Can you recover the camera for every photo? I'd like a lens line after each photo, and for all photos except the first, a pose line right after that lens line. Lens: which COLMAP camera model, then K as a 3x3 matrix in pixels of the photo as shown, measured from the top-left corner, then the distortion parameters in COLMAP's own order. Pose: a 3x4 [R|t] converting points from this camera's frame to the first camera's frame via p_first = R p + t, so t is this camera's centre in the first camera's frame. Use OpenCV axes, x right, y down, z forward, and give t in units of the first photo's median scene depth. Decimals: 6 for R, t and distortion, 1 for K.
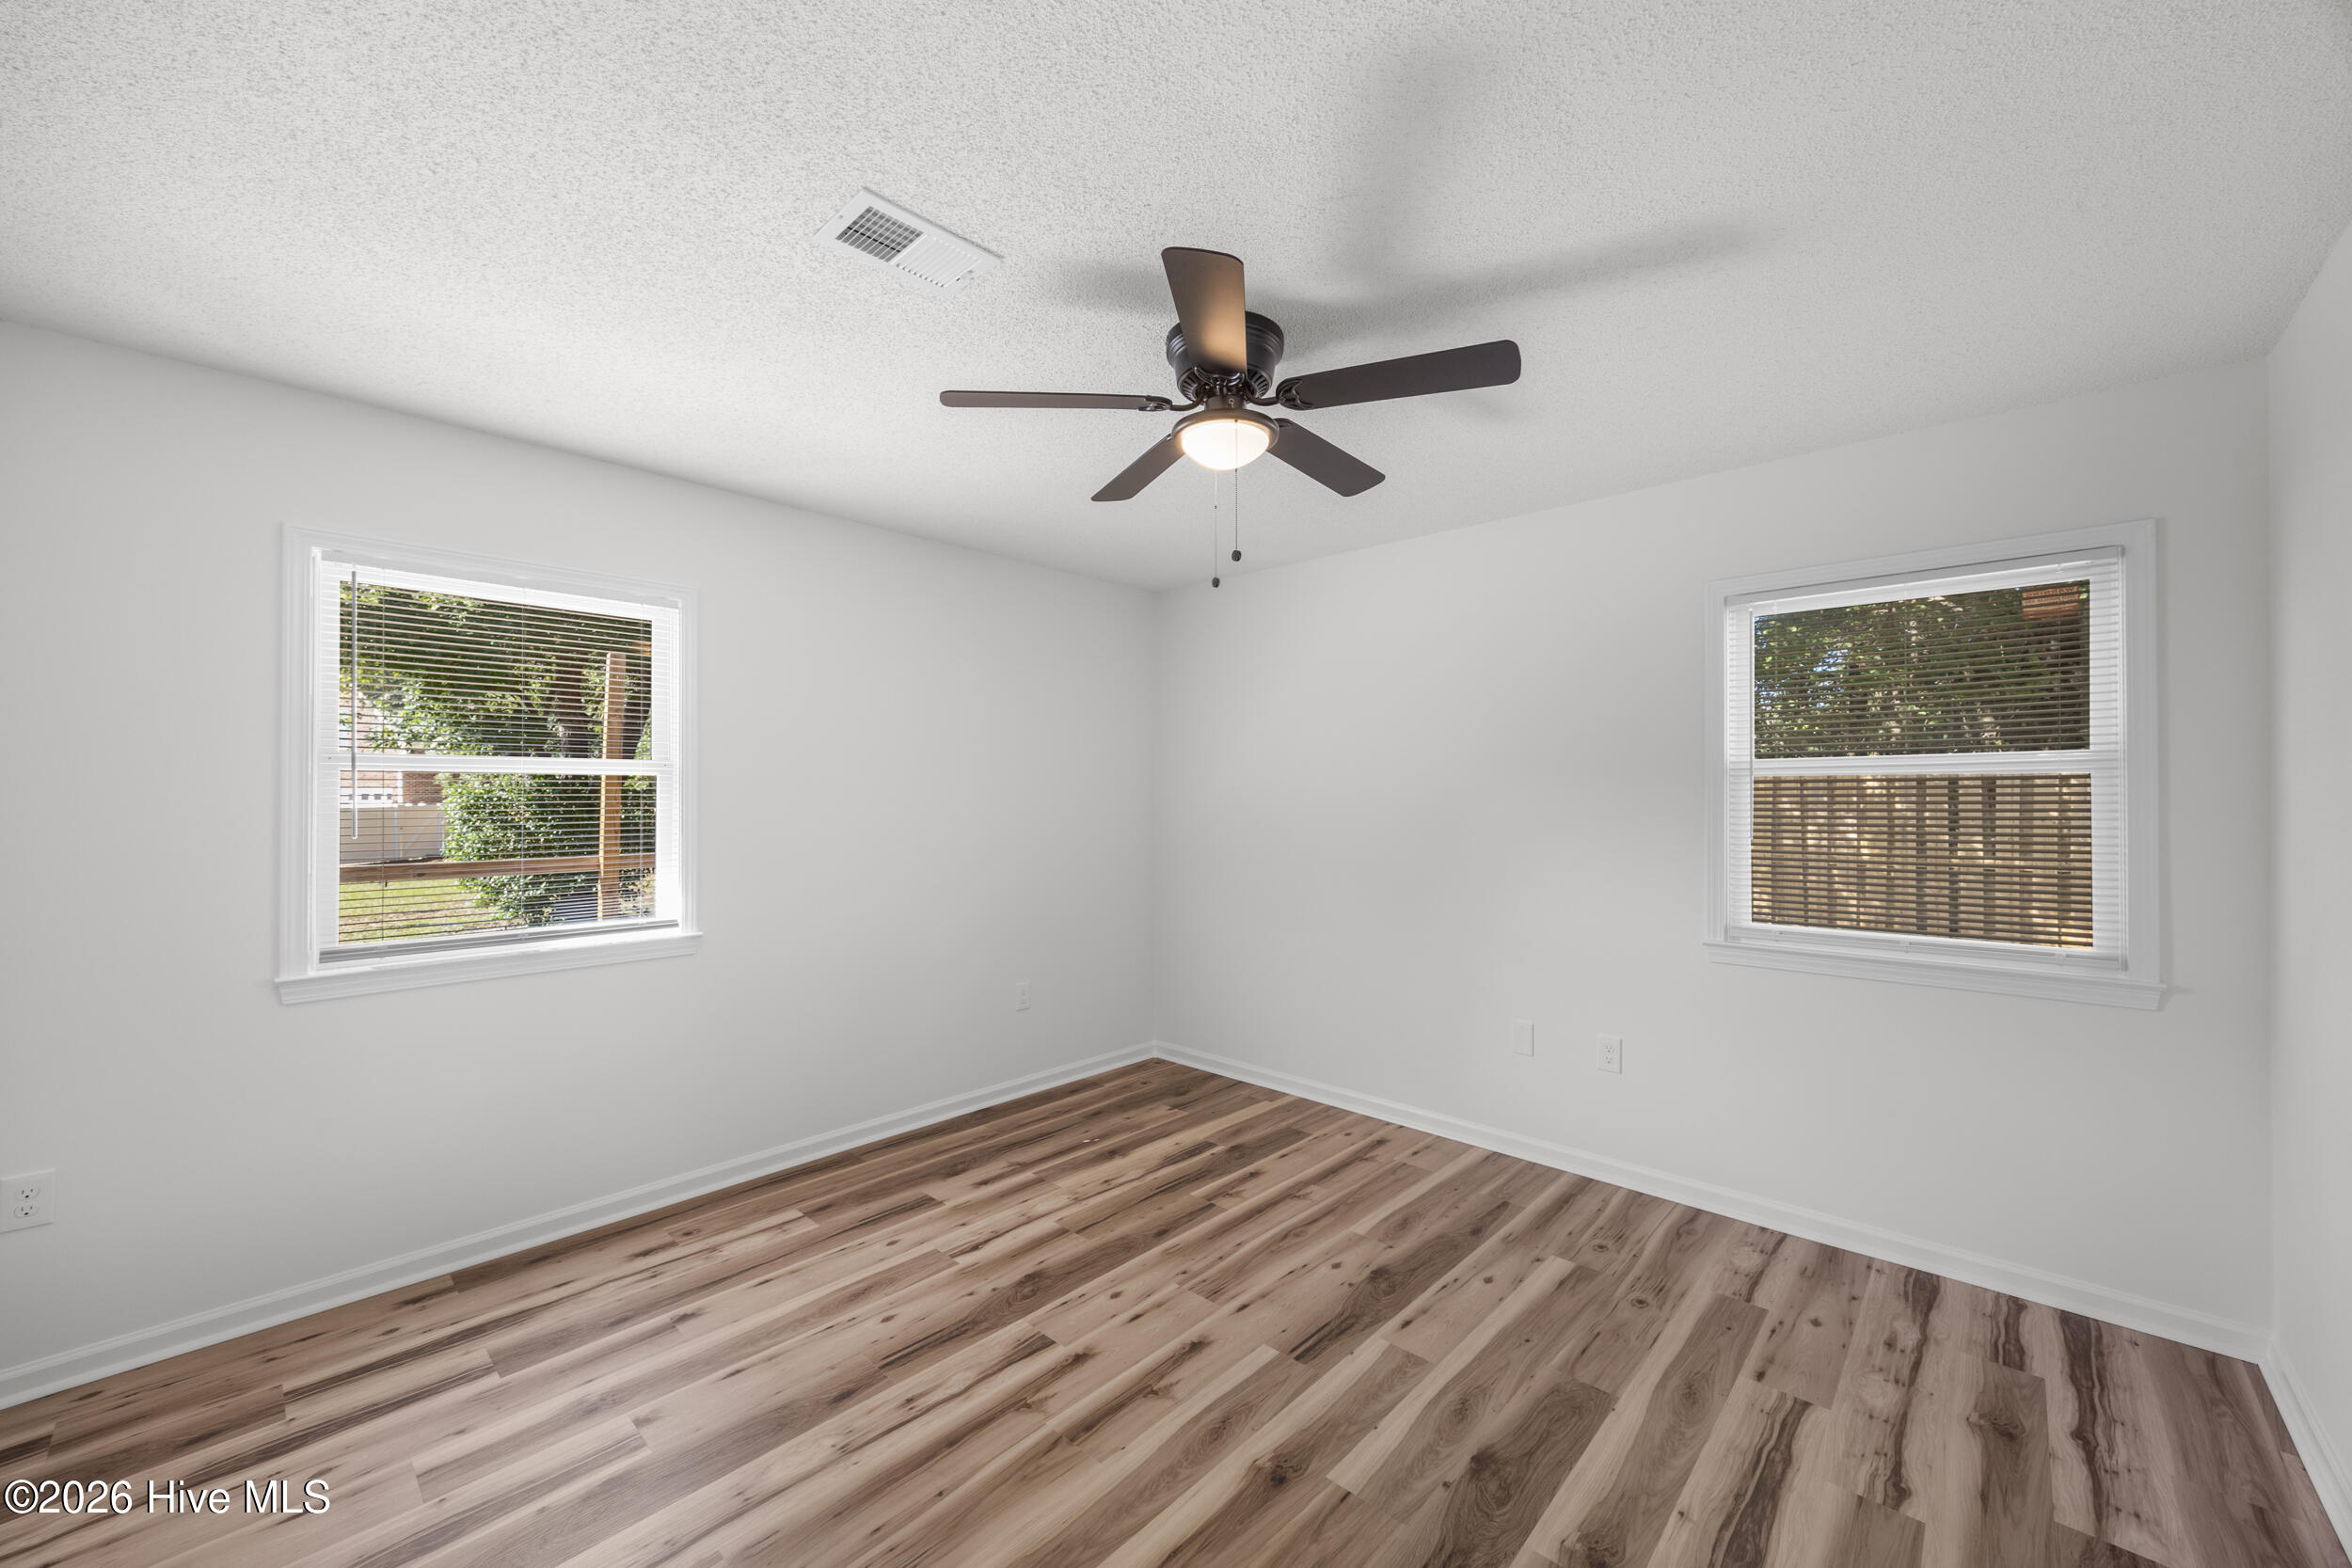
lens RADIAL K [[895.7, 0, 1180.1], [0, 895.7, 789.9], [0, 0, 1]] dist [-0.000450, 0.000301]
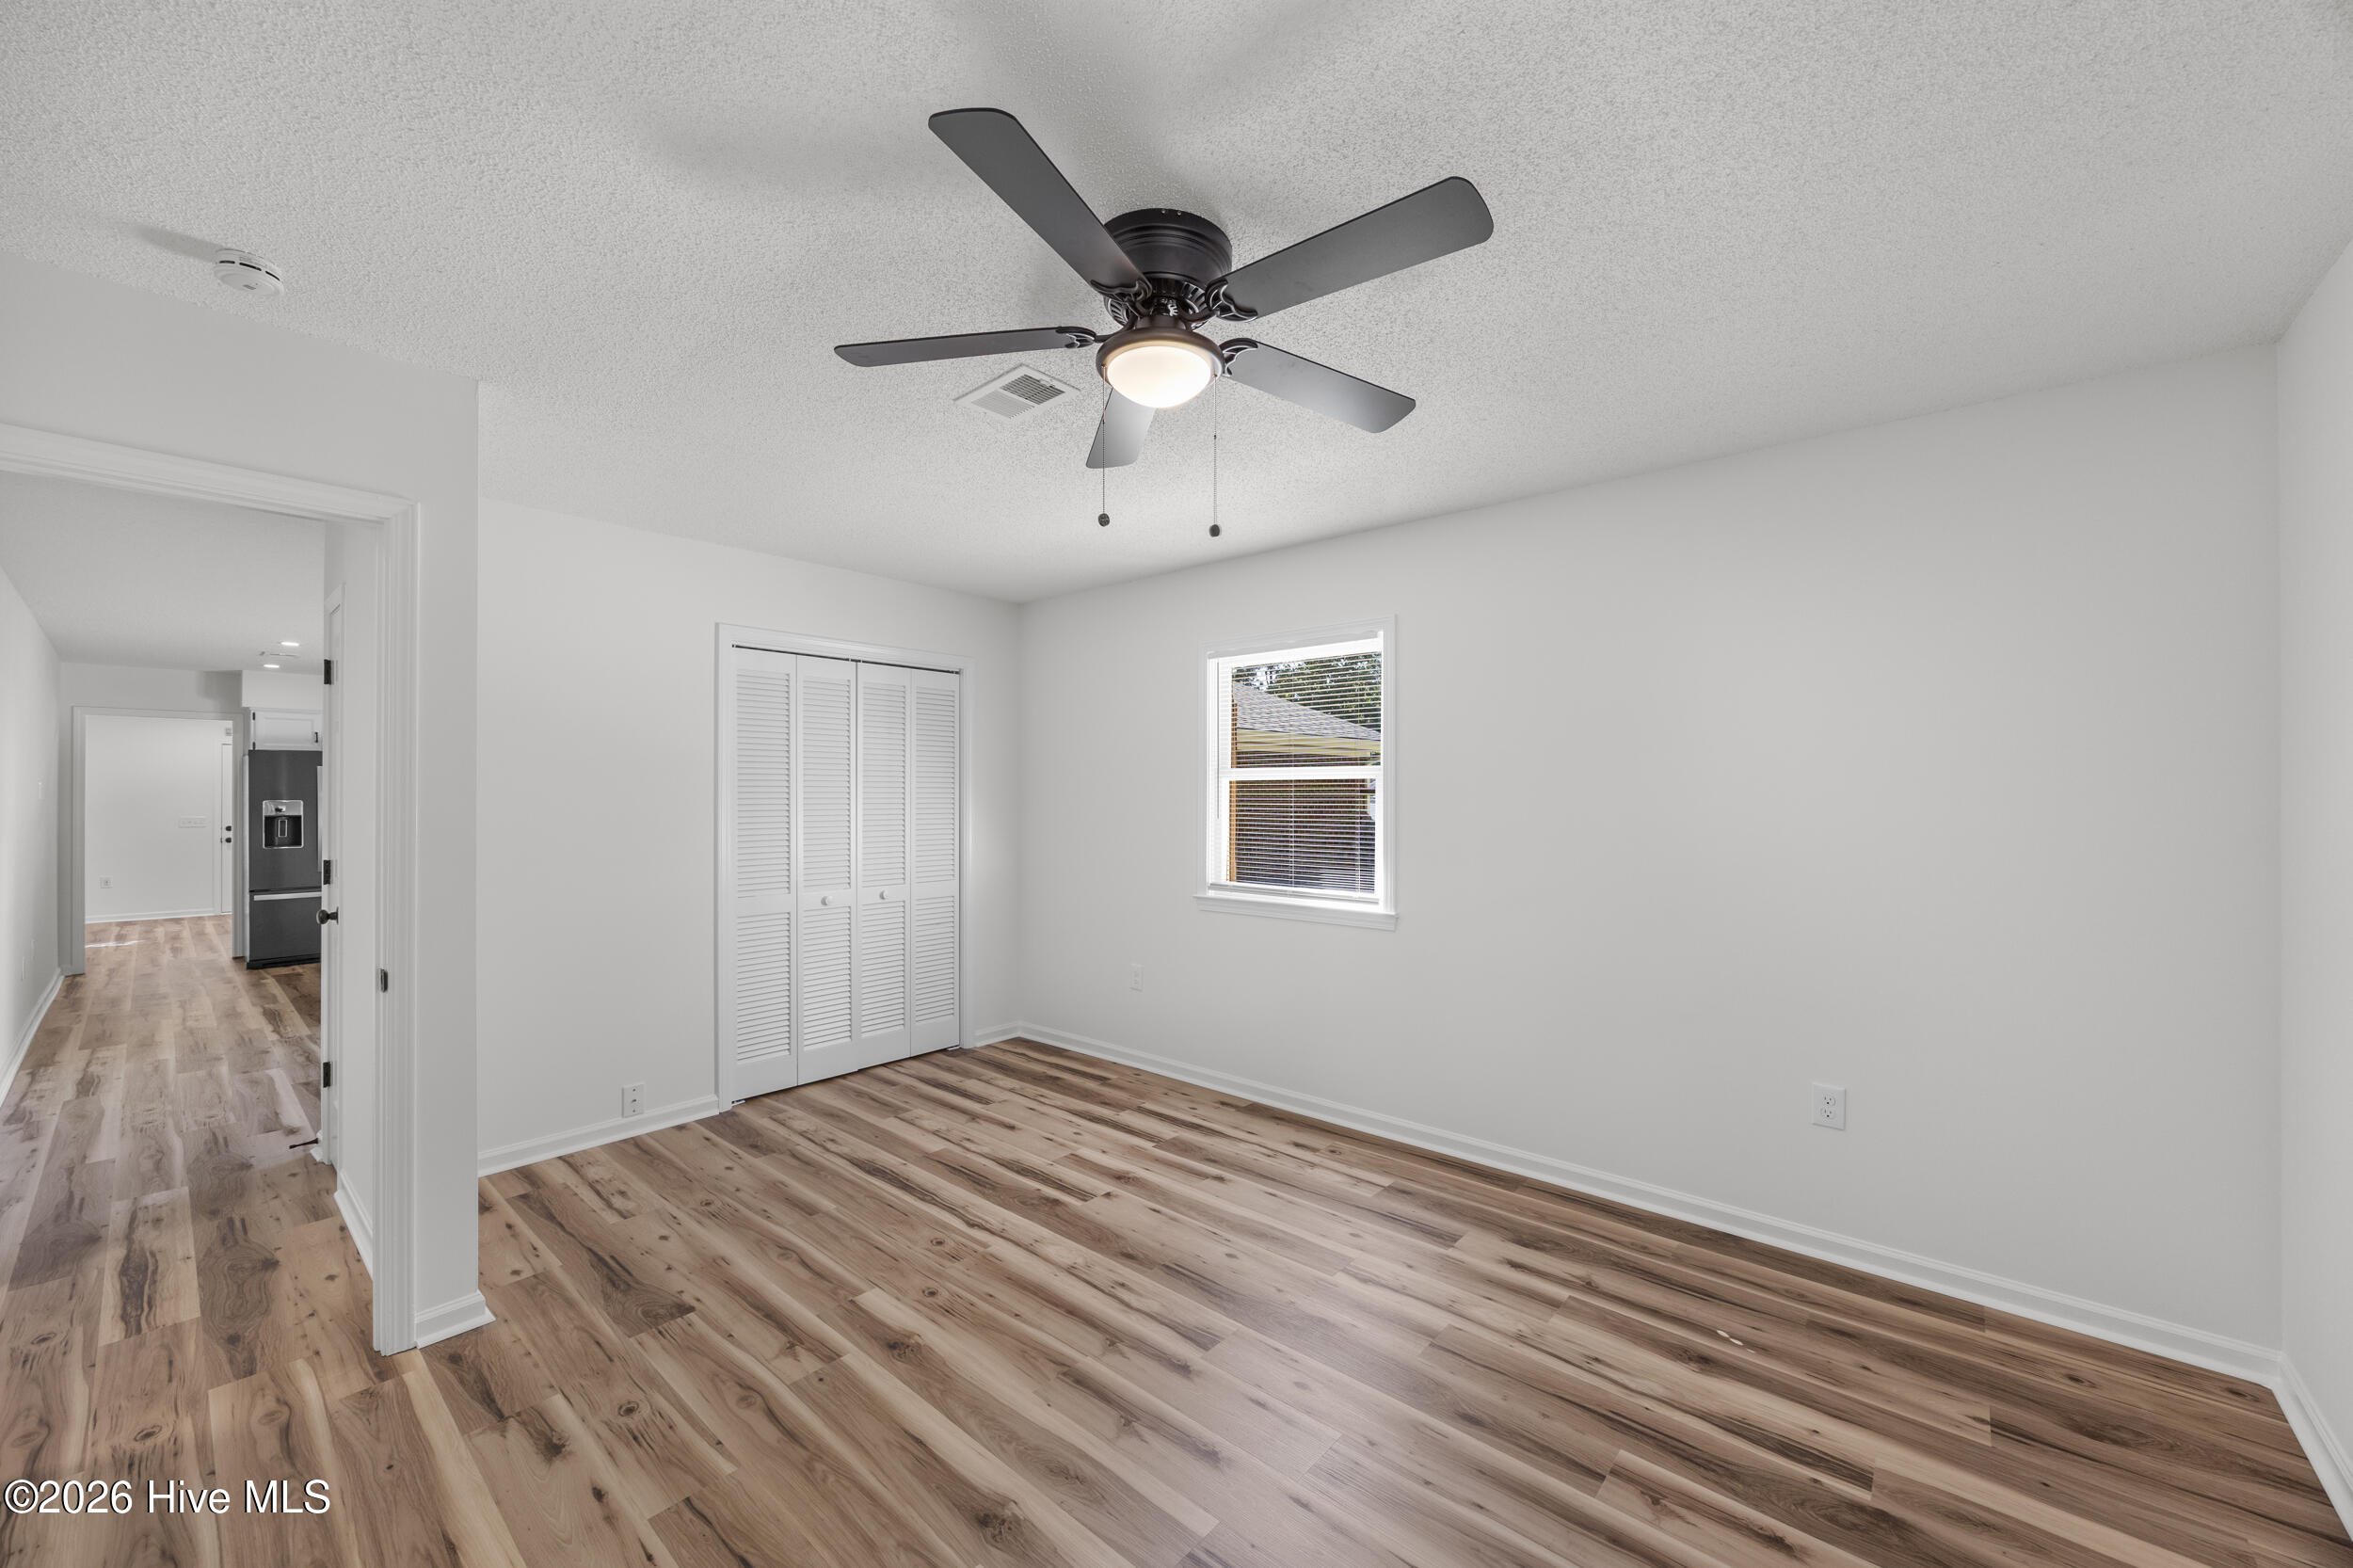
lens RADIAL K [[896.2, 0, 1166.6], [0, 896.2, 786.5], [0, 0, 1]] dist [-0.000450, 0.000301]
pose [[0.029163, -0.005212, -0.999561, 0.819268], [0.002849, 0.999983, -0.005131, 0.001864], [0.999571, -0.002698, 0.029178, 0.898194]]
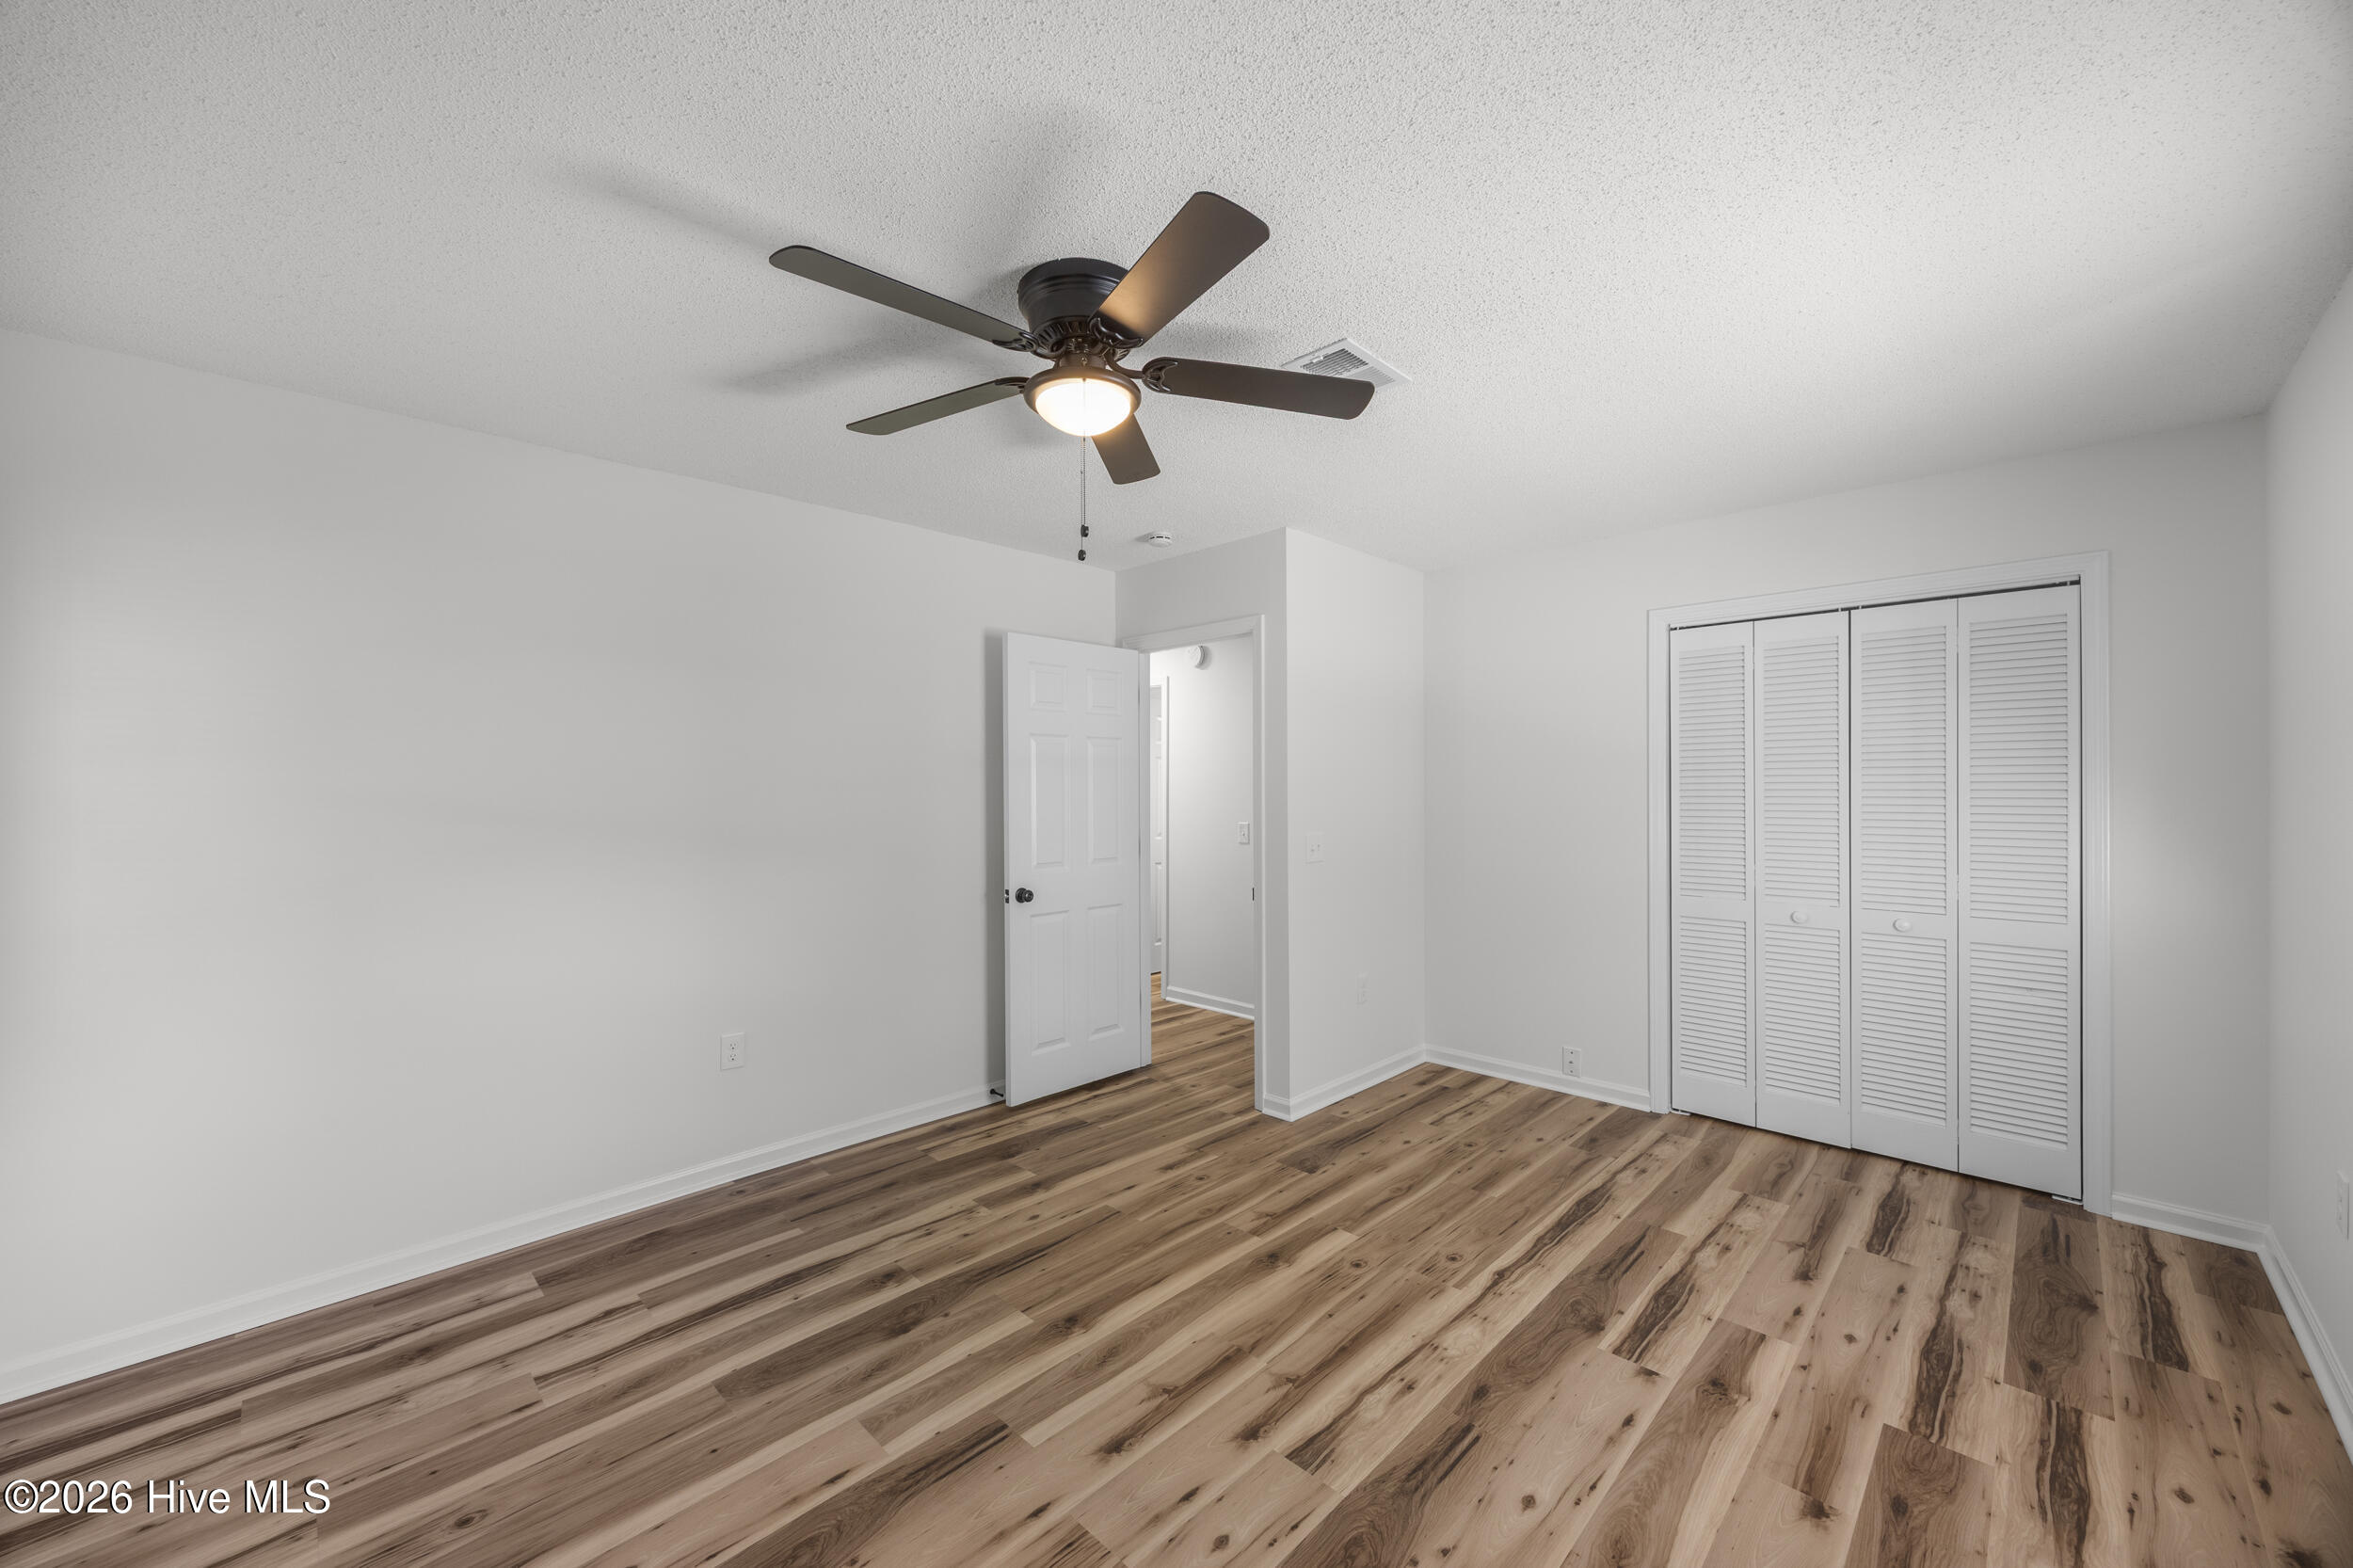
lens RADIAL K [[896.2, 0, 1189.5], [0, 896.2, 801.4], [0, 0, 1]] dist [-0.000450, 0.000301]
pose [[-0.999792, 0.007248, 0.019078, -0.068698], [0.007464, 0.999908, 0.011305, 0.009152], [-0.018994, 0.011445, -0.999754, 1.752569]]
